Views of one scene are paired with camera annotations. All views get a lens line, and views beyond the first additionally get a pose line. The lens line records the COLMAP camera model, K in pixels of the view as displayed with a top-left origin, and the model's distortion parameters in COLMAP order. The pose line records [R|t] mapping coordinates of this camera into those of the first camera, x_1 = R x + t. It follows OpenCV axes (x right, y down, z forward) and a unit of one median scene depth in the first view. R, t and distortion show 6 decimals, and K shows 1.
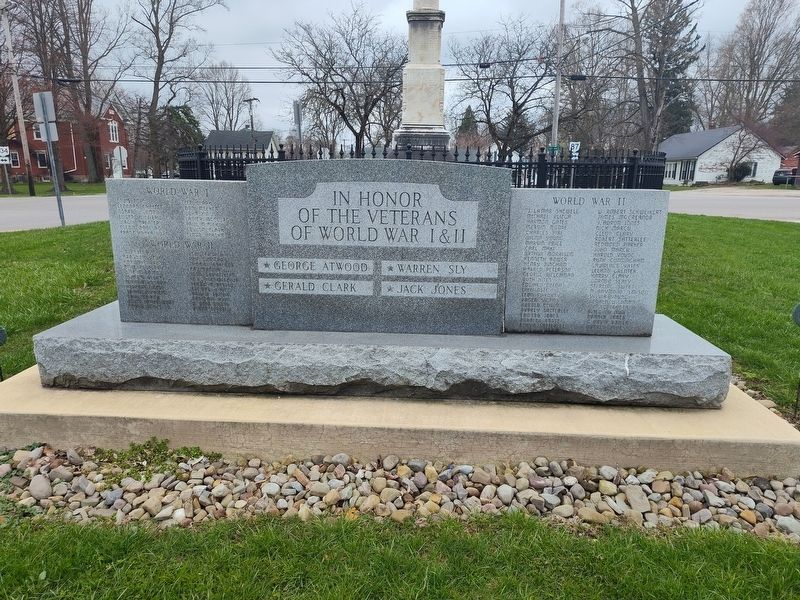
lens RADIAL K [[534.7, 0, 399.5], [0, 534.7, 300.4], [0, 0, 1]] dist [0.005305, -0.006179]
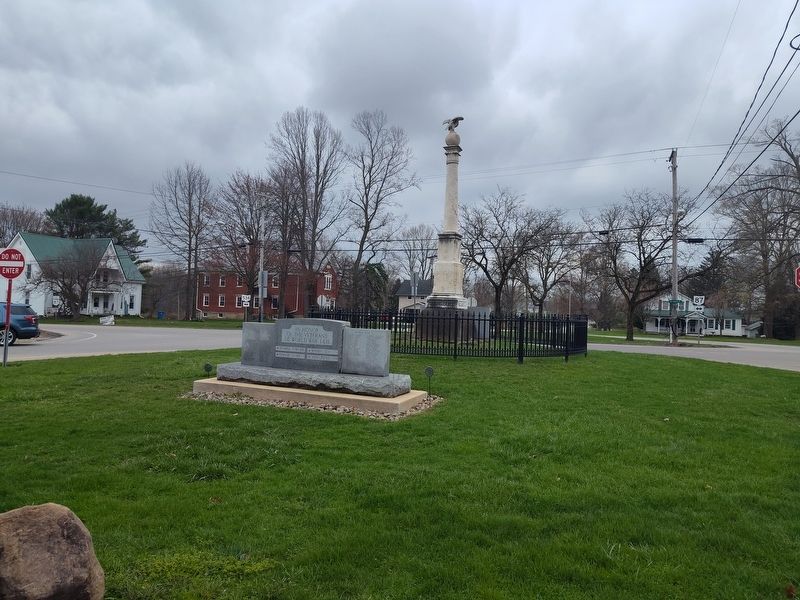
lens RADIAL K [[534.7, 0, 400.5], [0, 534.7, 300.1], [0, 0, 1]] dist [0.005305, -0.006179]
pose [[0.938484, 0.011139, -0.345143, 0.128858], [-0.101165, 0.964497, -0.243951, 0.030341], [0.330172, 0.263860, 0.906291, -0.148040]]
